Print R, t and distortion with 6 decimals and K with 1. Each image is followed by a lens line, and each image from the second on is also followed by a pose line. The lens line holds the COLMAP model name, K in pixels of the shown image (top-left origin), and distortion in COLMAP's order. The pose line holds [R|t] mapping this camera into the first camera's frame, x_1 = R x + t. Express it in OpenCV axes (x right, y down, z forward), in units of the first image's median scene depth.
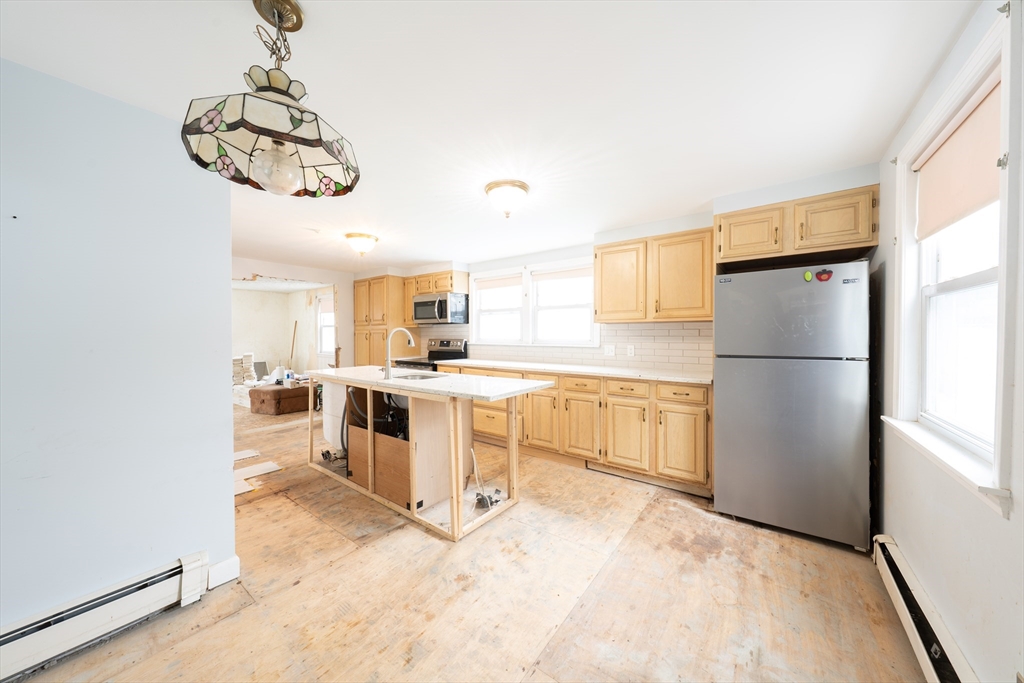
lens RADIAL K [[343.0, 0, 512.0], [0, 343.0, 341.5], [0, 0, 1]] dist [-0.002007, 0.000142]
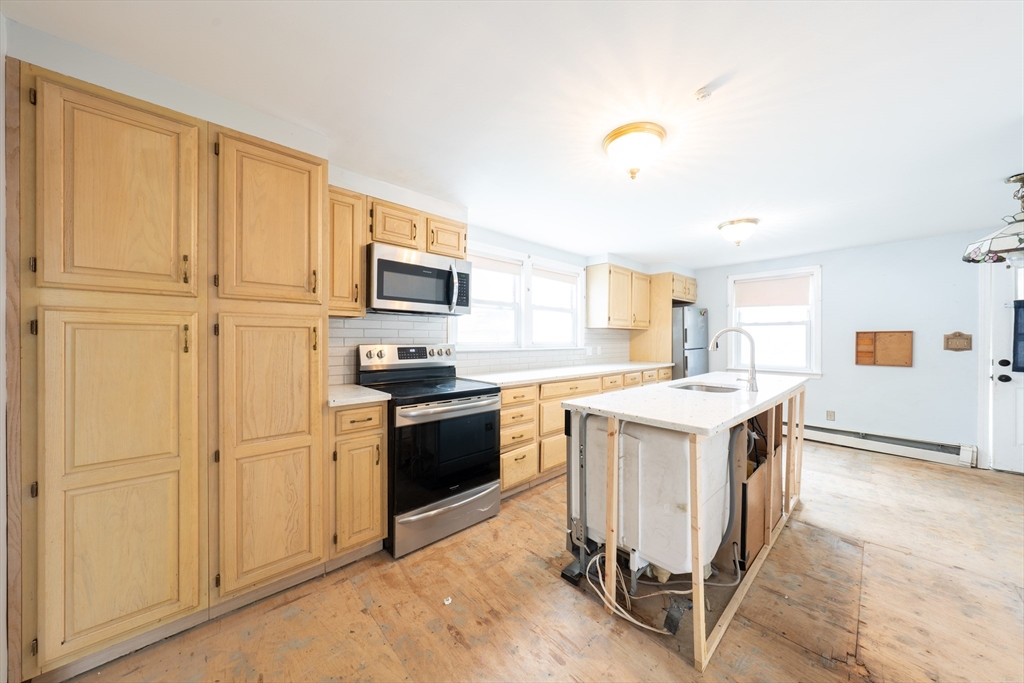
lens RADIAL K [[343.0, 0, 512.0], [0, 343.0, 341.5], [0, 0, 1]] dist [-0.002007, 0.000142]
pose [[0.179856, -0.003964, 0.983685, -1.040960], [0.017341, 0.999849, 0.000859, -0.013383], [-0.983540, 0.016903, 0.179898, 1.171140]]
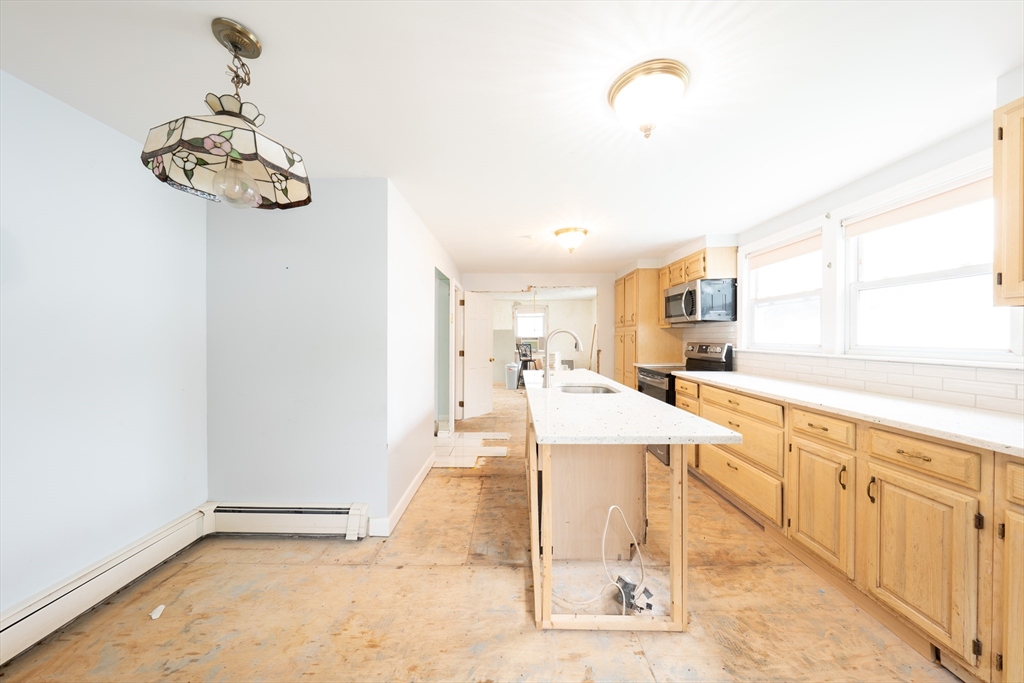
lens RADIAL K [[343.0, 0, 512.0], [0, 343.0, 341.5], [0, 0, 1]] dist [-0.002007, 0.000142]
pose [[0.597275, 0.010987, -0.801961, 0.235500], [-0.017139, 0.999853, 0.000934, -0.005537], [0.801853, 0.013187, 0.597375, 0.340673]]
